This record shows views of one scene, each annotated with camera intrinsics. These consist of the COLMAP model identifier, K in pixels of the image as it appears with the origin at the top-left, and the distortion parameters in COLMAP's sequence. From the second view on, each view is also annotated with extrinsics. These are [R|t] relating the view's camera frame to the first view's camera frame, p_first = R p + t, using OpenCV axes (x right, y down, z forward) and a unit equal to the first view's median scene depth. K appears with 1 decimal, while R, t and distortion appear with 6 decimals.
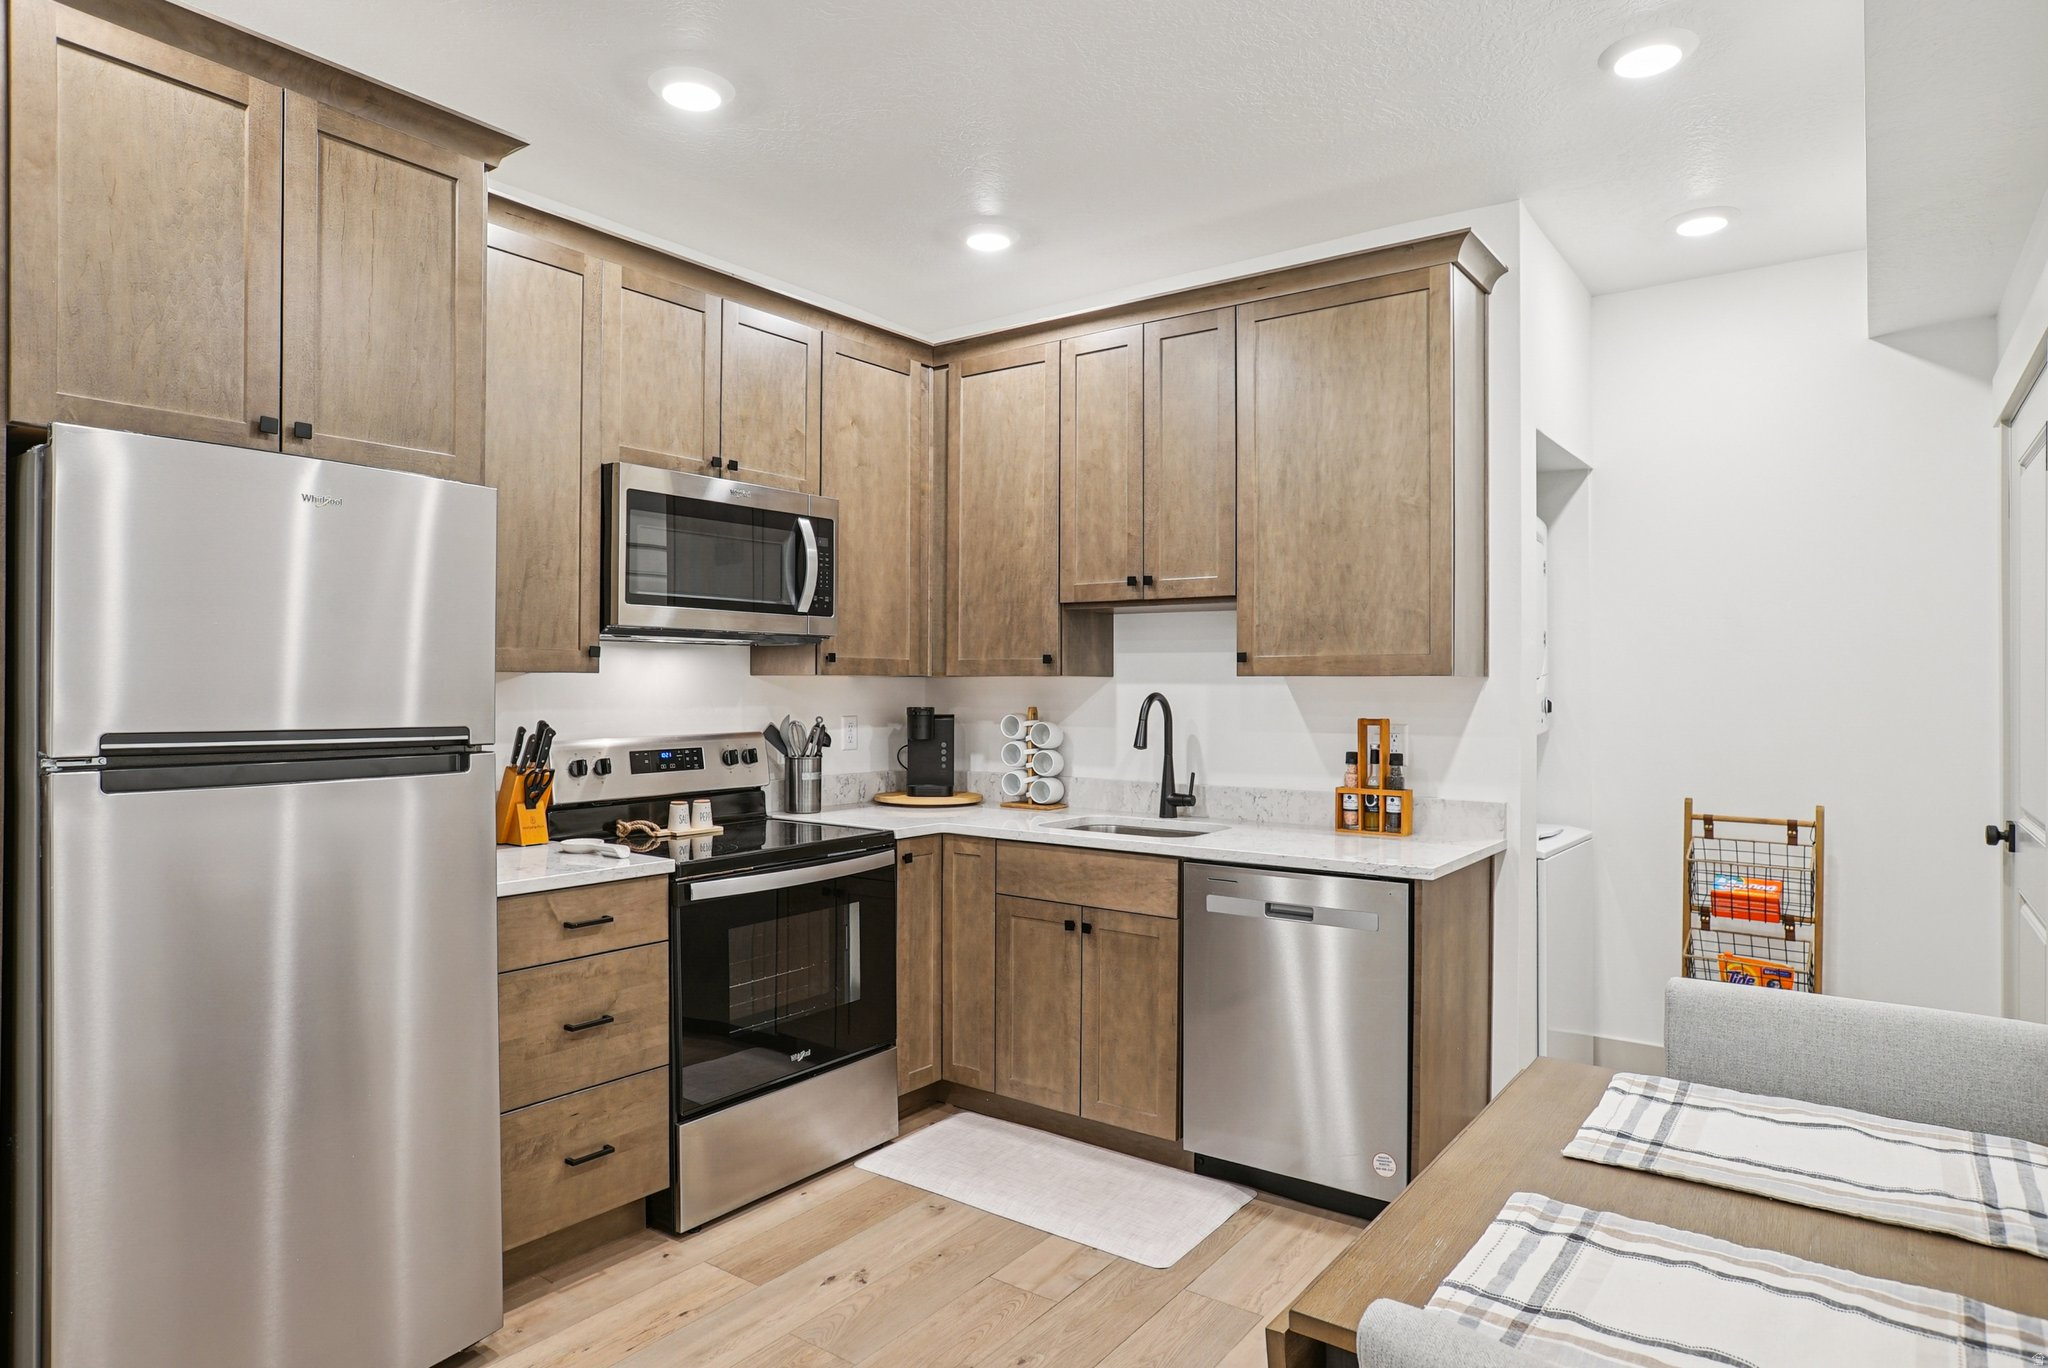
lens RADIAL K [[1170.8, 0, 1024.0], [0, 1170.8, 684.0], [0, 0, 1]] dist [-0.050502, 0.000310]
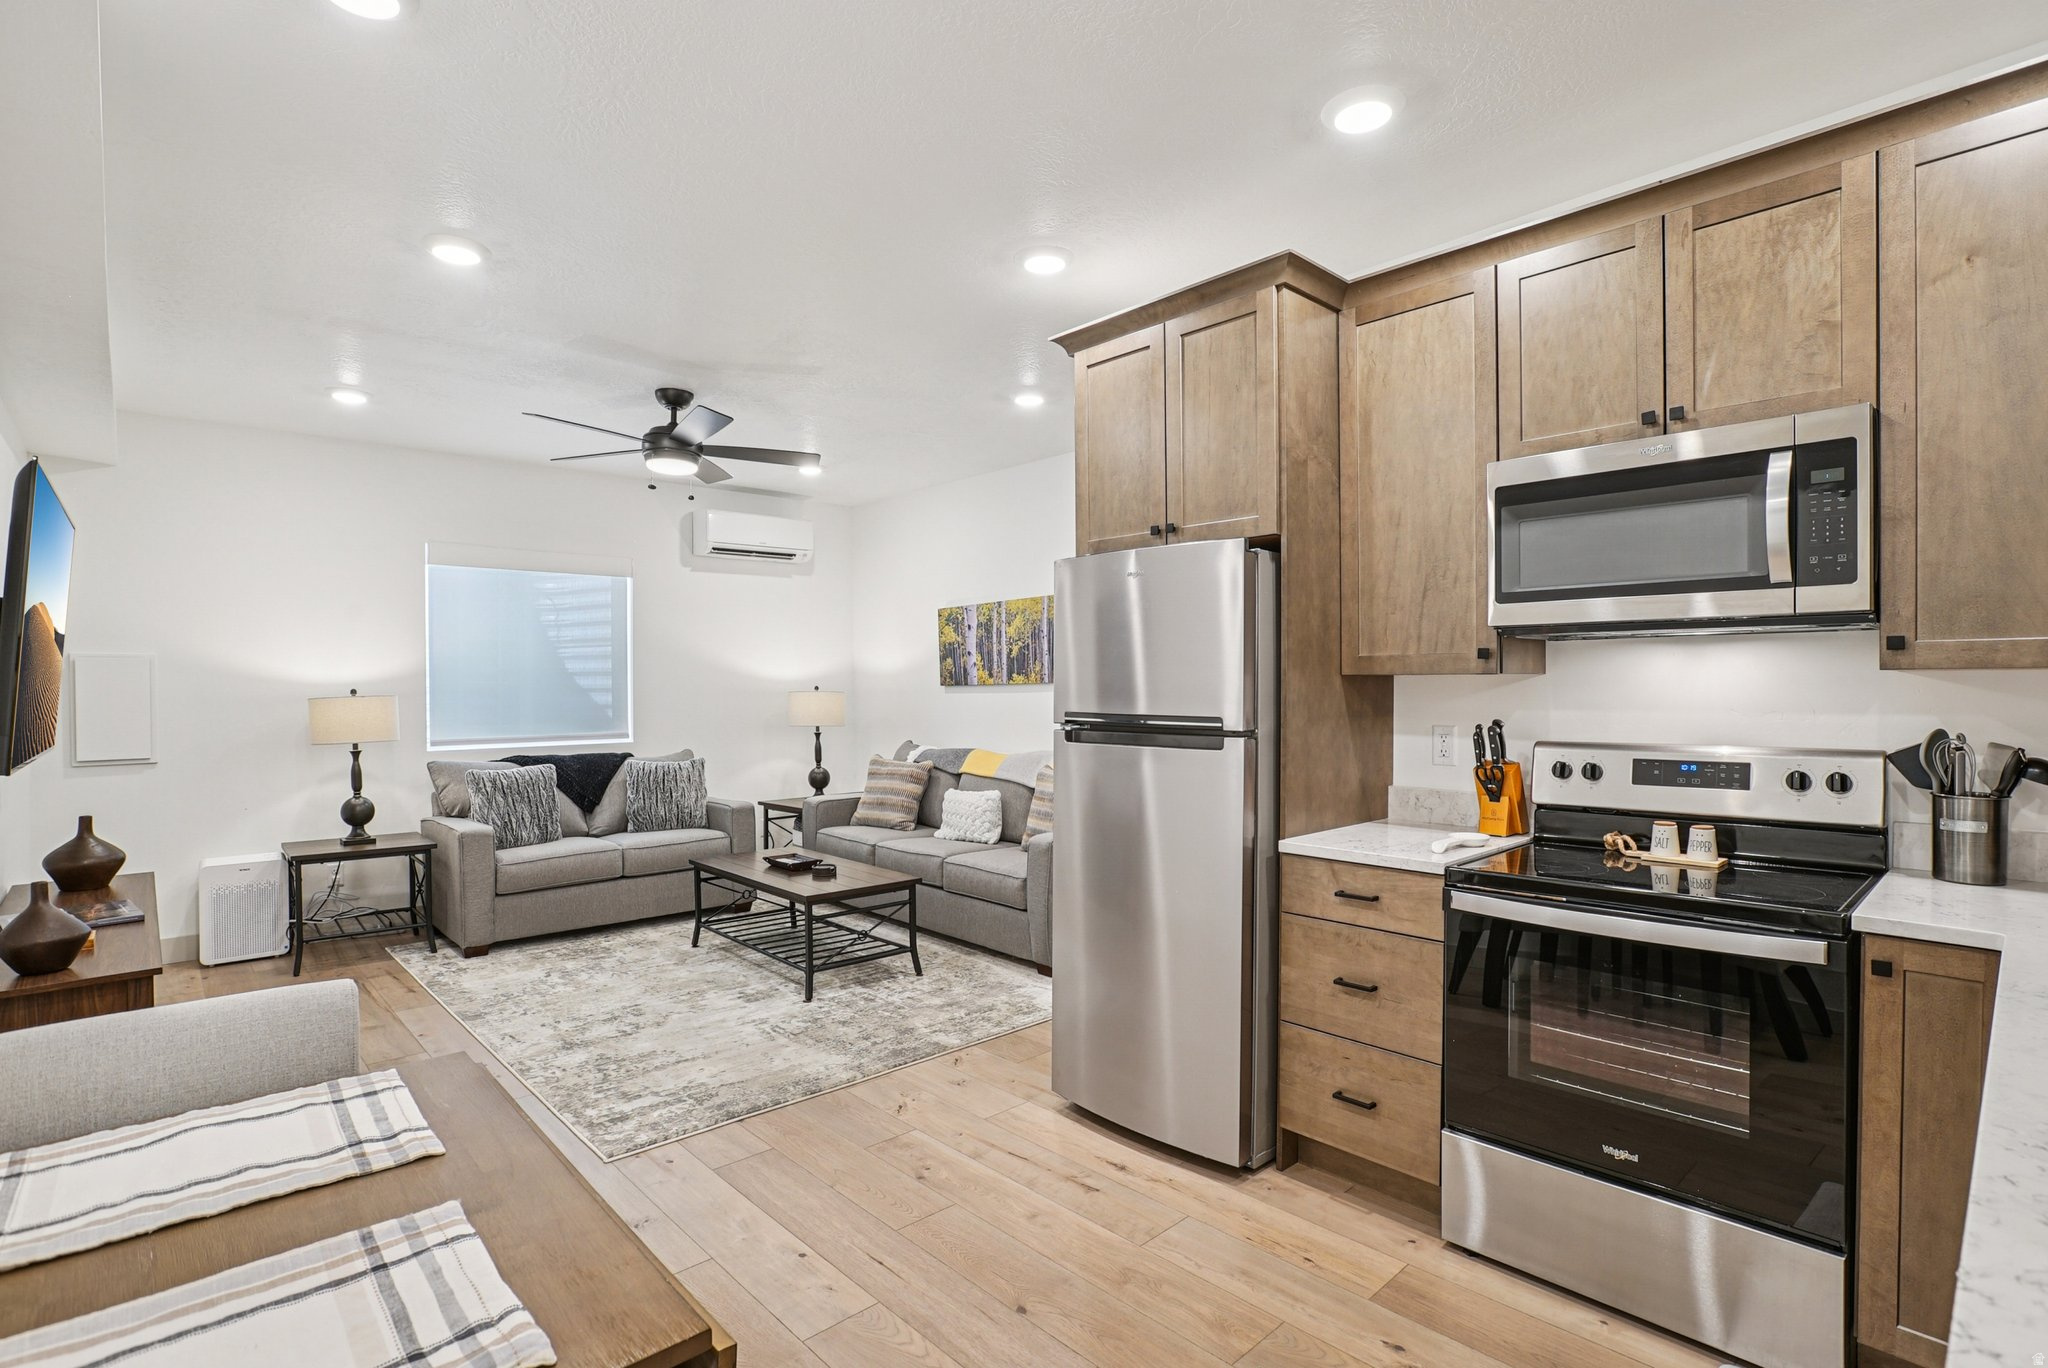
lens RADIAL K [[1010.8, 0, 1031.9], [0, 1010.8, 690.0], [0, 0, 1]] dist [-0.080292, 0.036508]
pose [[-0.197150, 0.005598, -0.980357, 0.587993], [0.005497, 0.999974, 0.004604, -0.001664], [0.980358, -0.004481, -0.197175, 0.807381]]
